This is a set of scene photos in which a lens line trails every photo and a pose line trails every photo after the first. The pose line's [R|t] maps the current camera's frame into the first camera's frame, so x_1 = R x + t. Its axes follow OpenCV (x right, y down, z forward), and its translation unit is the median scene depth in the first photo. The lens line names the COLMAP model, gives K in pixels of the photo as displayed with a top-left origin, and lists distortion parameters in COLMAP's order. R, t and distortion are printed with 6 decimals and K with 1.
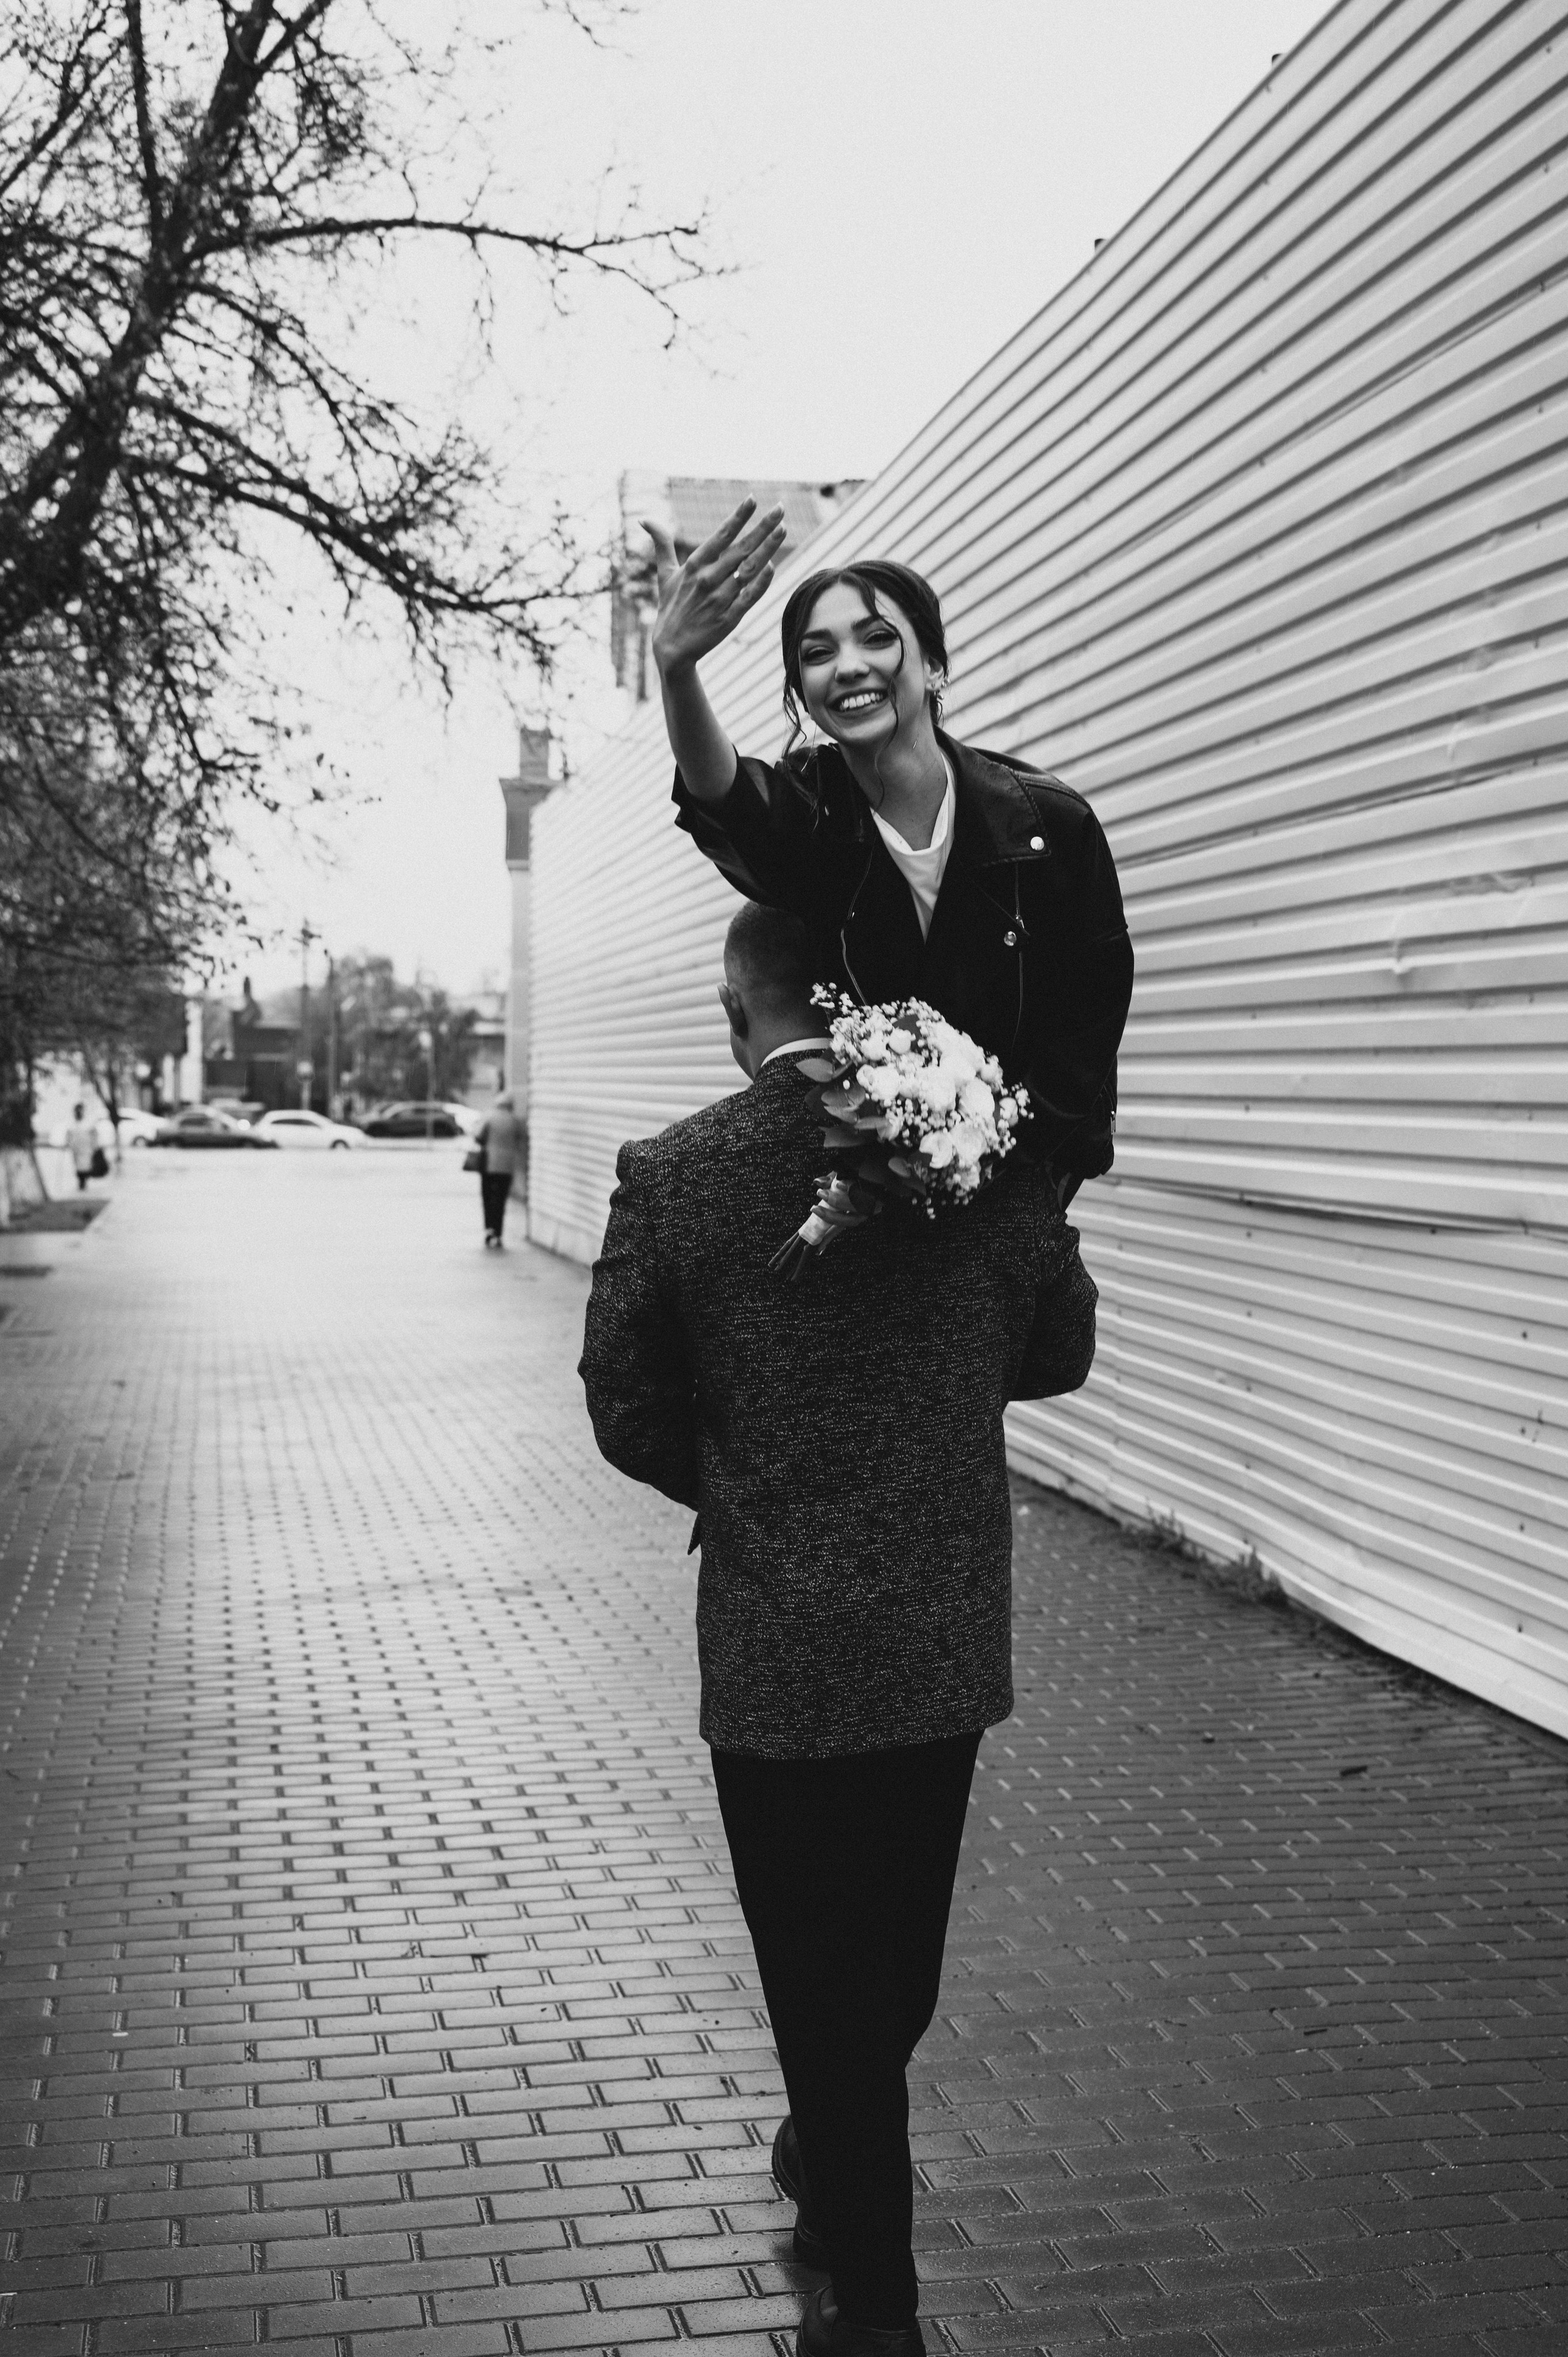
lens RADIAL K [[2919.2, 0, 792.2], [0, 2919.2, 1178.2], [0, 0, 1]] dist [-0.001577, 0.000000]
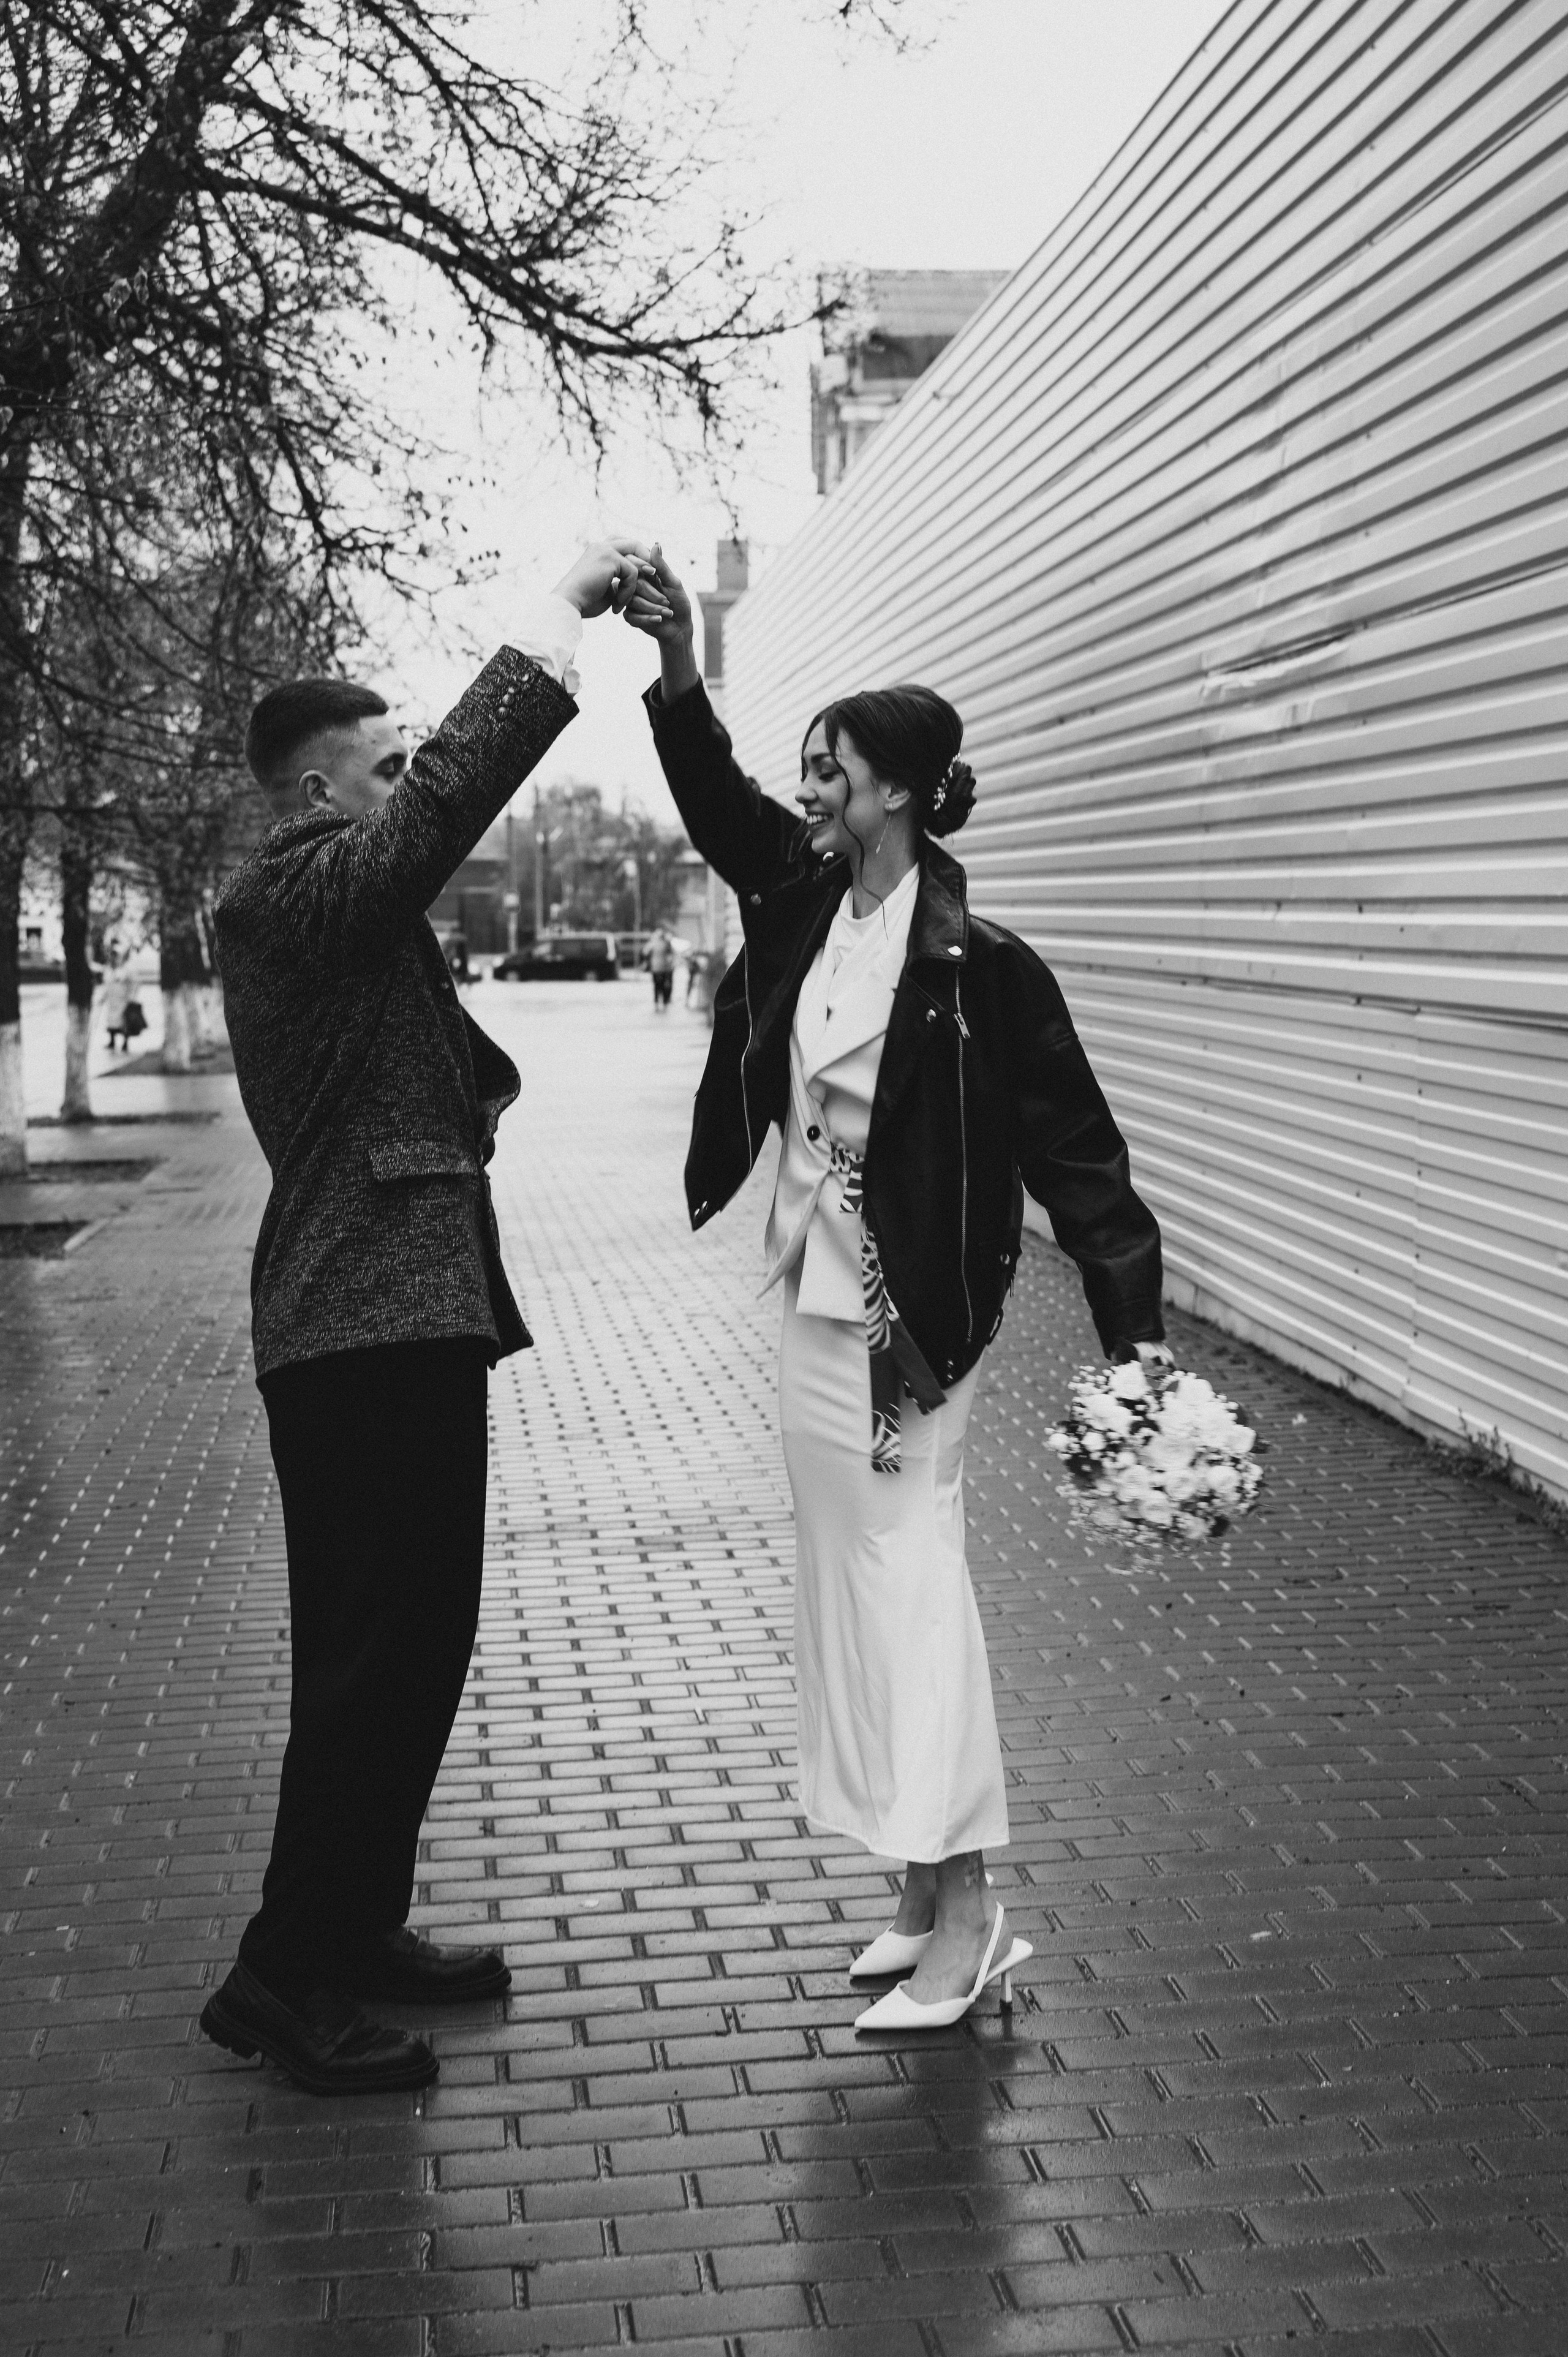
lens RADIAL K [[2919.2, 0, 799.8], [0, 2919.2, 1181.7], [0, 0, 1]] dist [-0.001577, 0.000000]
pose [[0.997392, -0.010785, -0.071360, -0.000144], [0.015078, 0.998091, 0.059900, -0.001470], [0.070578, -0.060820, 0.995650, 0.131622]]
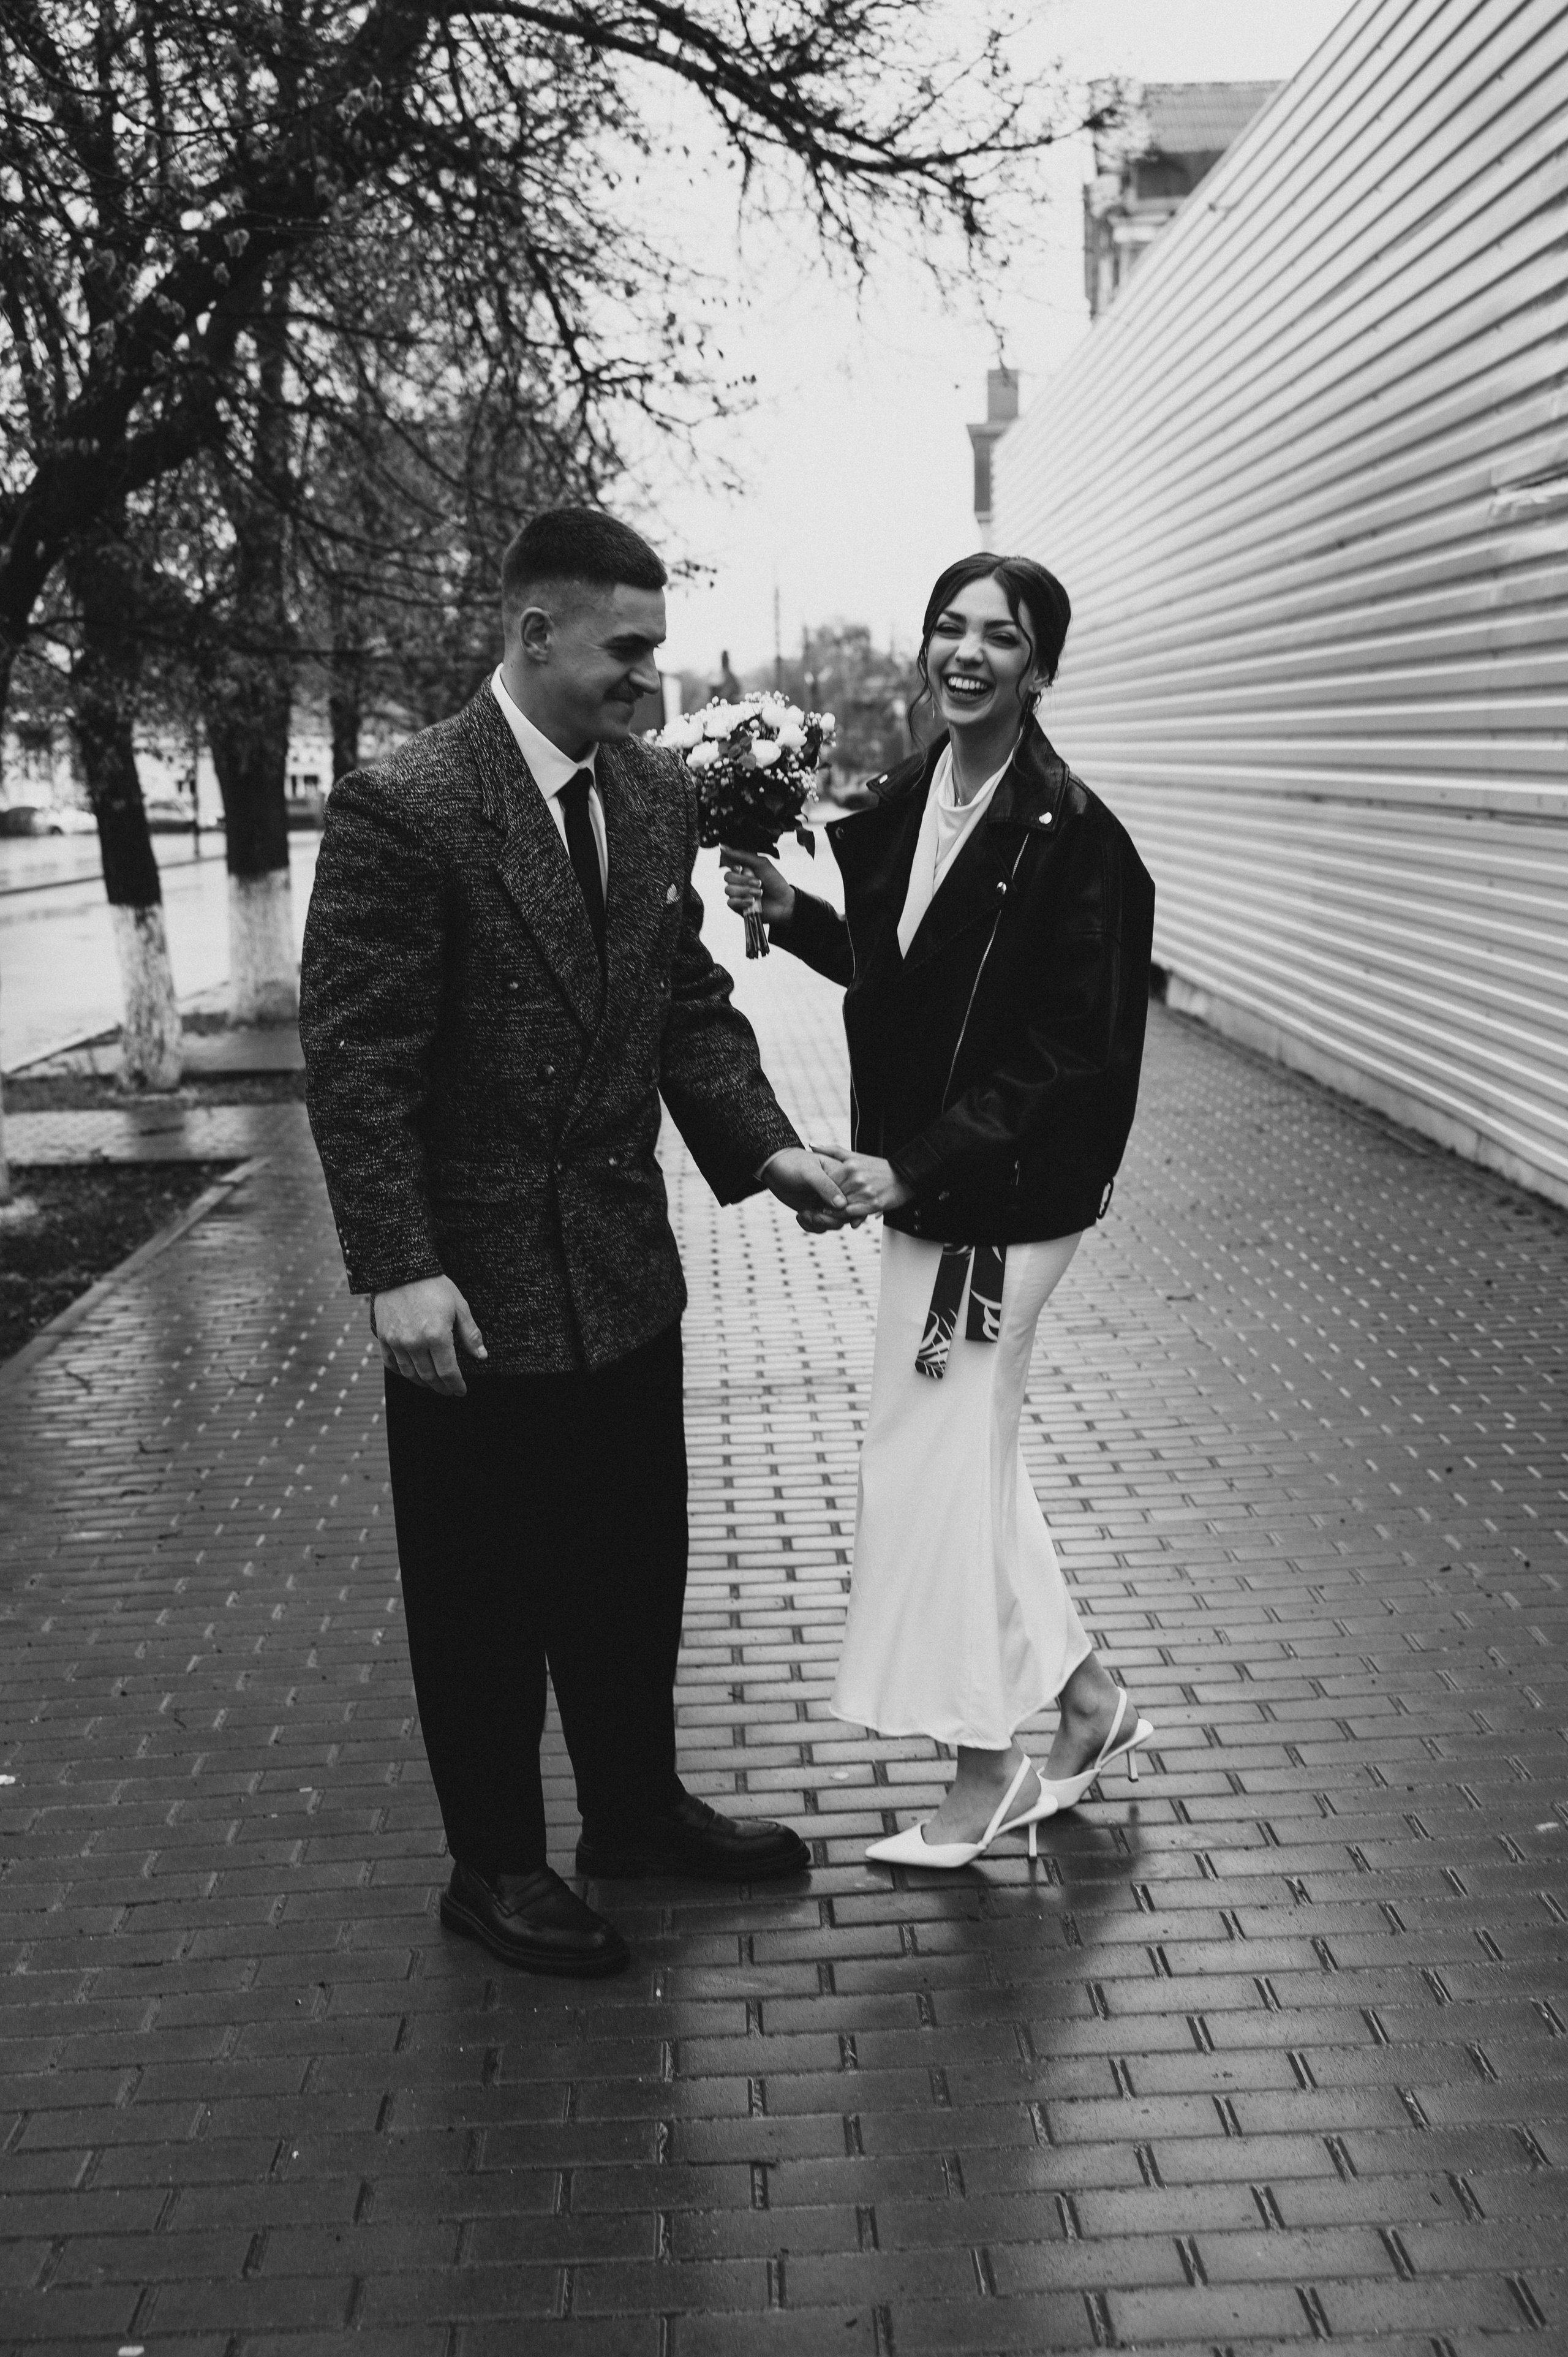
lens RADIAL K [[2919.2, 0, 791.2], [0, 2919.2, 1183.1], [0, 0, 1]] dist [-0.001577, 0.000000]
pose [[0.986021, -0.004686, -0.166555, -0.000021], [0.023655, 0.993417, 0.112088, -0.001036], [0.164933, -0.114461, 0.979641, 0.145470]]
